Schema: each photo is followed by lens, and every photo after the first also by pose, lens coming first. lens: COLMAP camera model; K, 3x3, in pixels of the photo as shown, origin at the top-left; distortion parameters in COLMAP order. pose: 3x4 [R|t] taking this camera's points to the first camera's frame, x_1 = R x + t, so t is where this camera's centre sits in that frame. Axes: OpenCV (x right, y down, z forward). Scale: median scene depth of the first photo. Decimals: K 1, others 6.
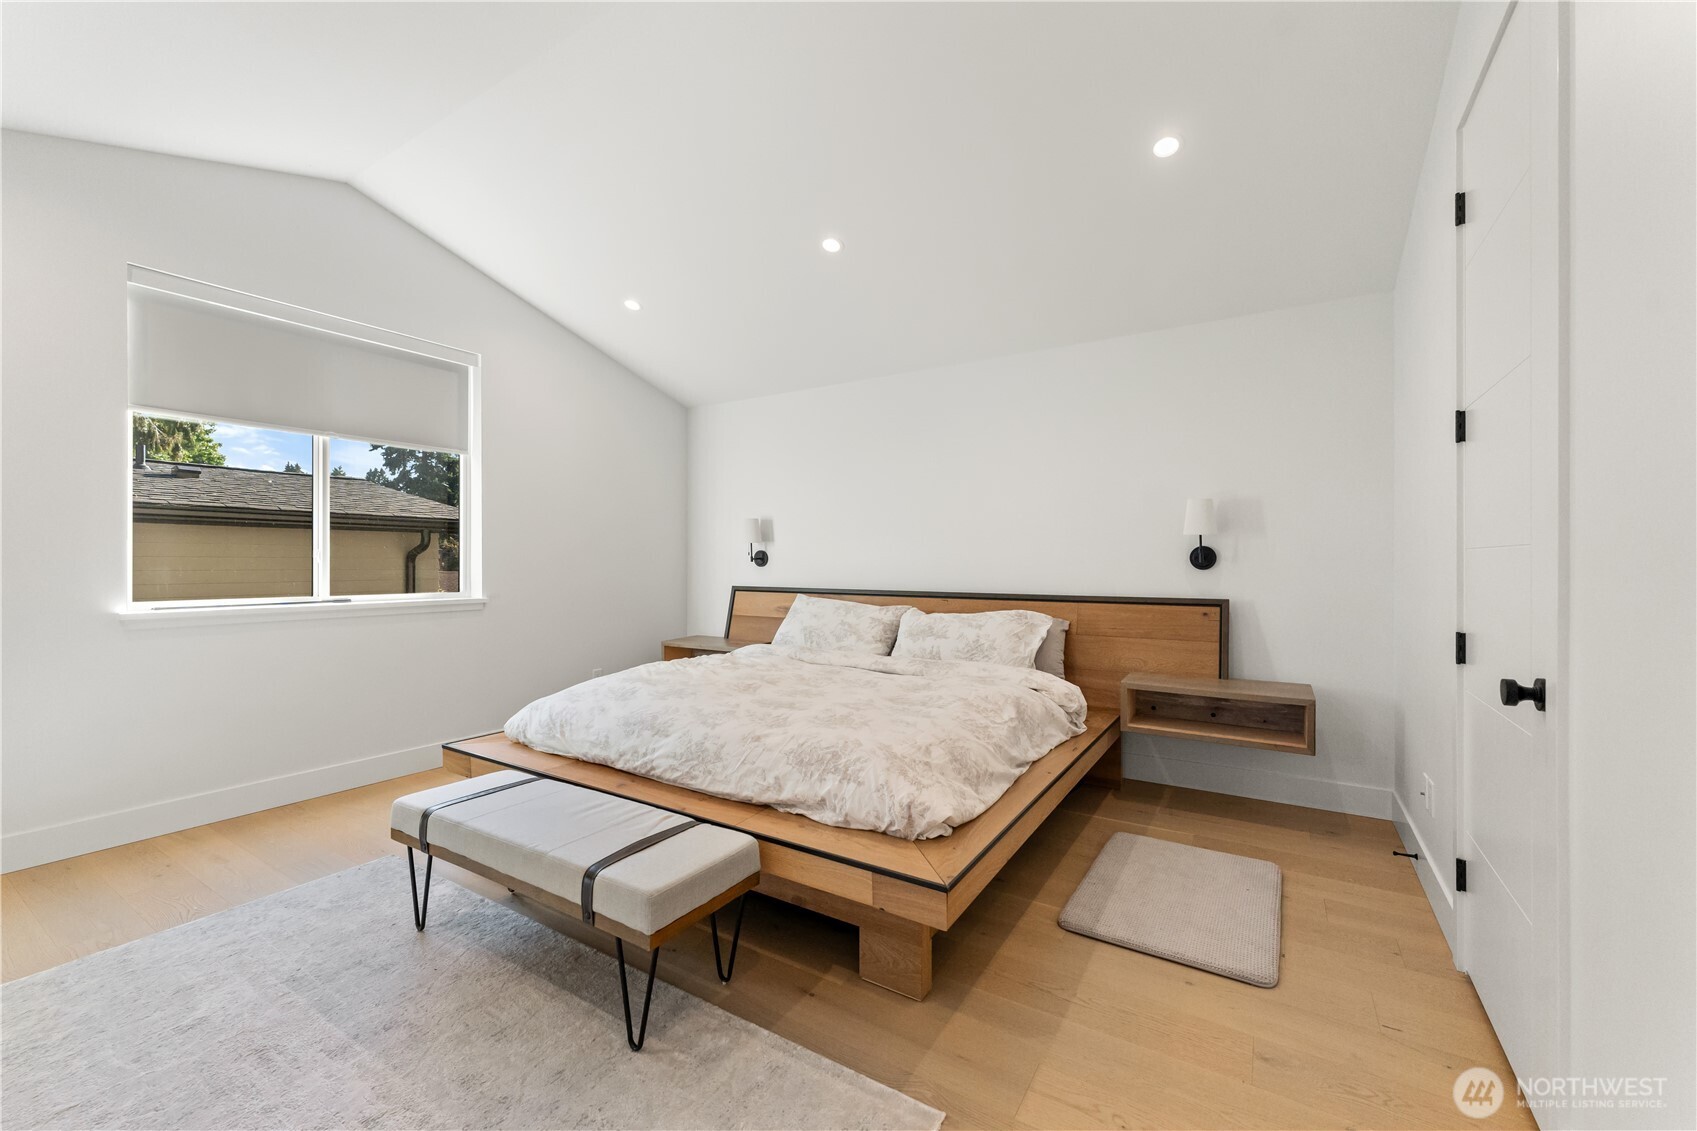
lens RADIAL K [[680.9, 0, 846.9], [0, 680.9, 563.9], [0, 0, 1]] dist [-0.002569, -0.000242]
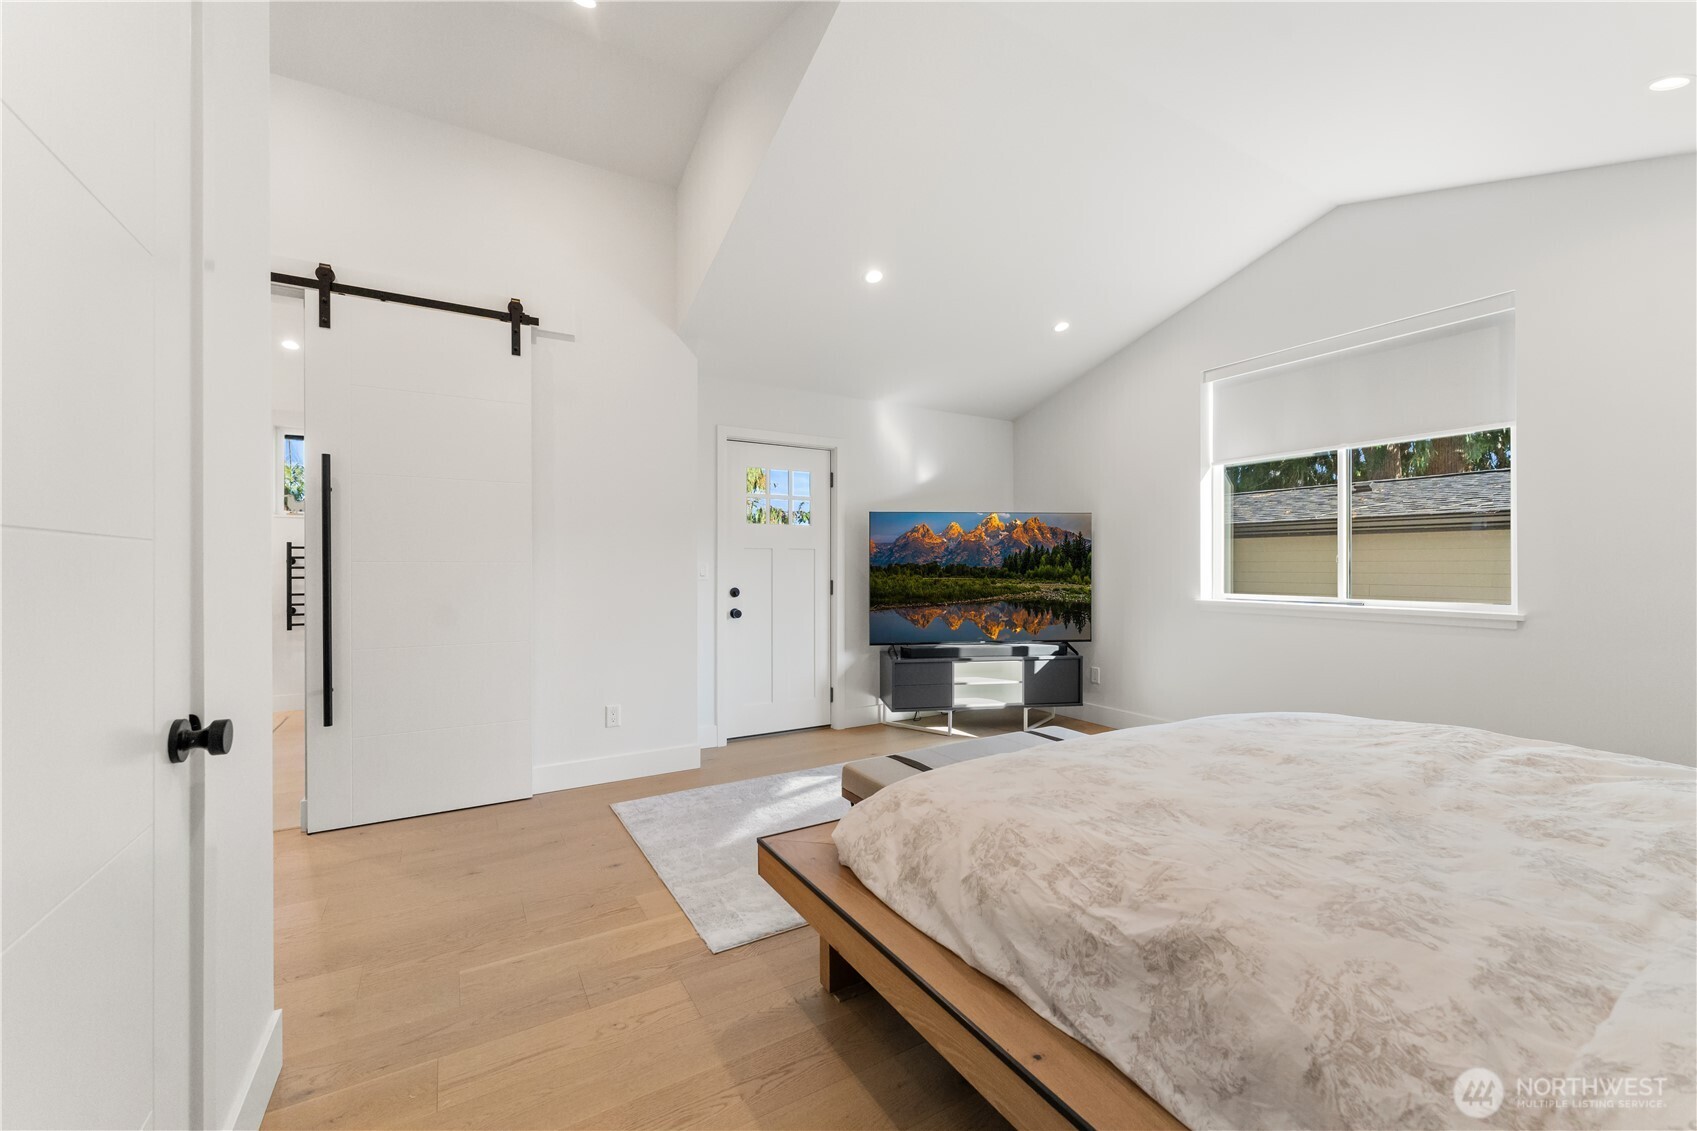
lens RADIAL K [[680.9, 0, 847.2], [0, 680.9, 563.1], [0, 0, 1]] dist [-0.002569, -0.000242]
pose [[-0.462242, 0.000305, -0.886754, 0.547026], [-0.005894, 0.999977, 0.003416, -0.005586], [0.886734, 0.006805, -0.462229, 0.812324]]
